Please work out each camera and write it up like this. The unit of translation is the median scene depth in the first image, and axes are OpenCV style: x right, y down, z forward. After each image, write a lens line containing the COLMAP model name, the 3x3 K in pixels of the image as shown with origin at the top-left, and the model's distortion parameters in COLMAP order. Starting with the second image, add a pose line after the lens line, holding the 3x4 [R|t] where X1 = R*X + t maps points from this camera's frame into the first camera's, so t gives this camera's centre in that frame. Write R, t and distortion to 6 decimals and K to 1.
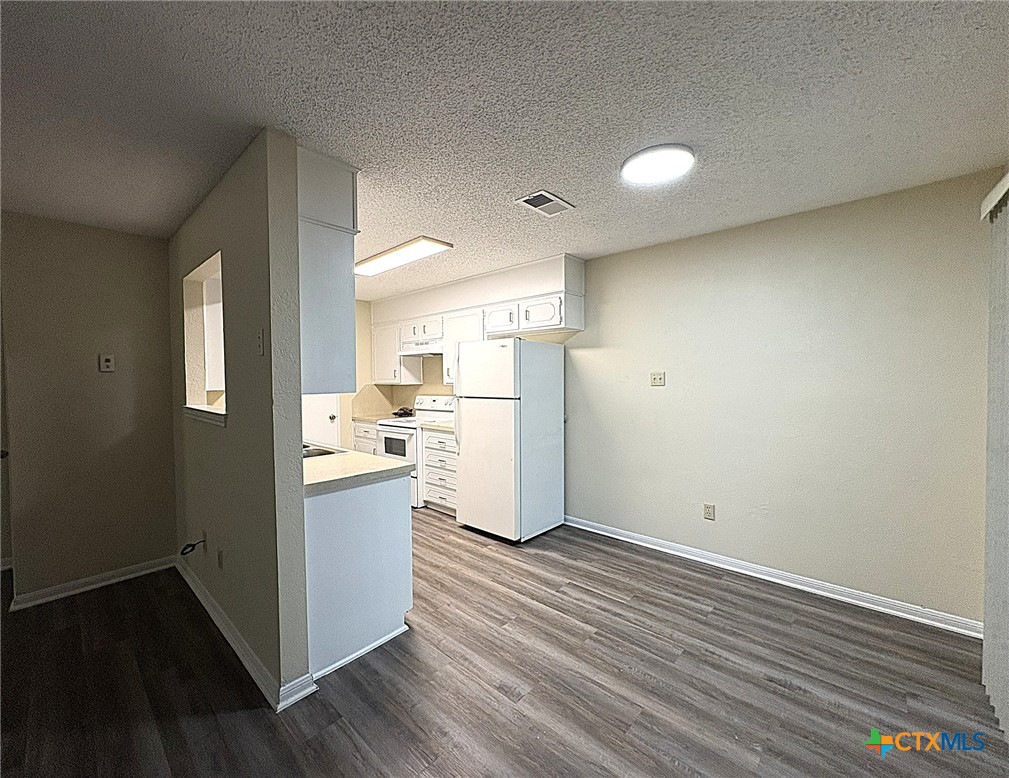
lens RADIAL K [[411.2, 0, 497.1], [0, 411.2, 392.0], [0, 0, 1]] dist [-0.002346, 0.000356]
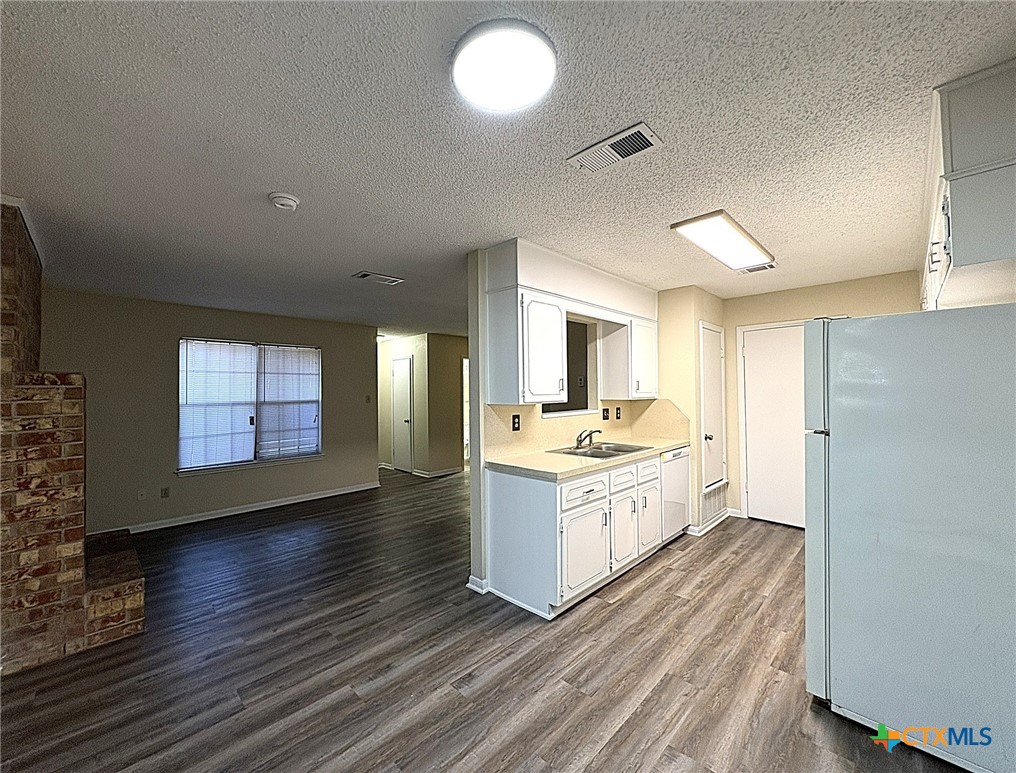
lens RADIAL K [[414.0, 0, 494.4], [0, 414.0, 385.5], [0, 0, 1]] dist [-0.002346, 0.000356]
pose [[-0.052275, -0.003552, -0.998626, 0.761445], [-0.023258, 0.999727, -0.002339, -0.041020], [0.998362, 0.023104, -0.052343, 0.751949]]
